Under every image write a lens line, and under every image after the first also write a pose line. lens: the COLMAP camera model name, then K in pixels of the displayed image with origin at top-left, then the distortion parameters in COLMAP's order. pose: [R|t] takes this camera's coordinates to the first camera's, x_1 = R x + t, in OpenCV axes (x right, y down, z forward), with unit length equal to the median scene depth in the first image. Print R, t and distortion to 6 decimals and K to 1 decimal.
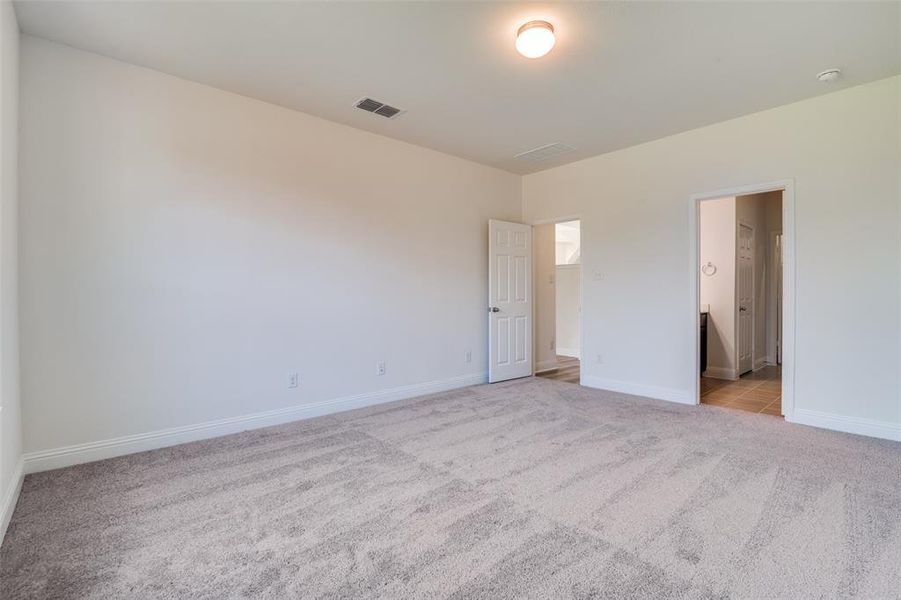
lens RADIAL K [[421.9, 0, 450.5], [0, 421.9, 300.0], [0, 0, 1]] dist [-0.020192, -0.000314]
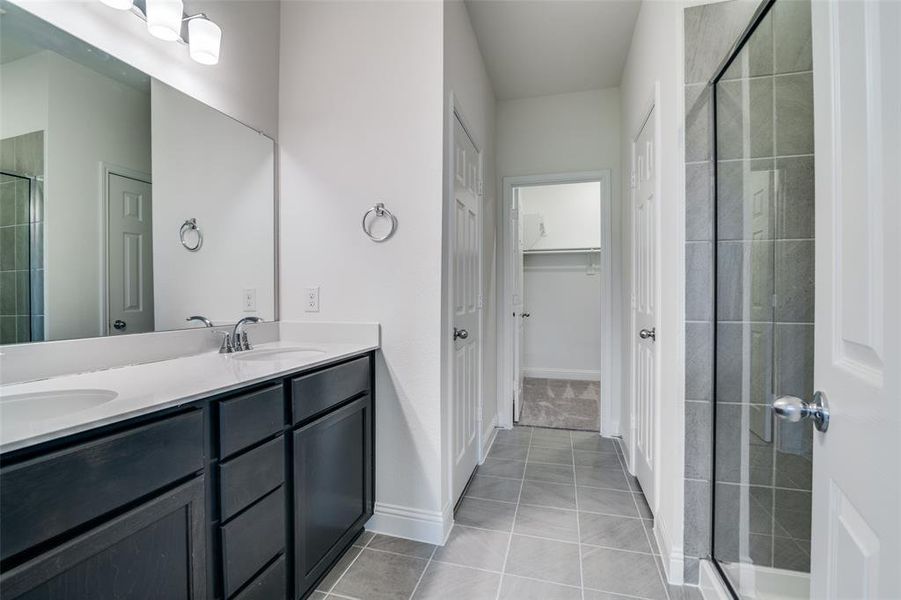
lens RADIAL K [[421.9, 0, 450.5], [0, 421.9, 300.0], [0, 0, 1]] dist [-0.020192, -0.000314]
pose [[0.833857, 0.003275, 0.551971, 0.471811], [0.004021, 0.999920, -0.012007, -0.005284], [-0.551966, 0.012231, 0.833777, 0.672238]]
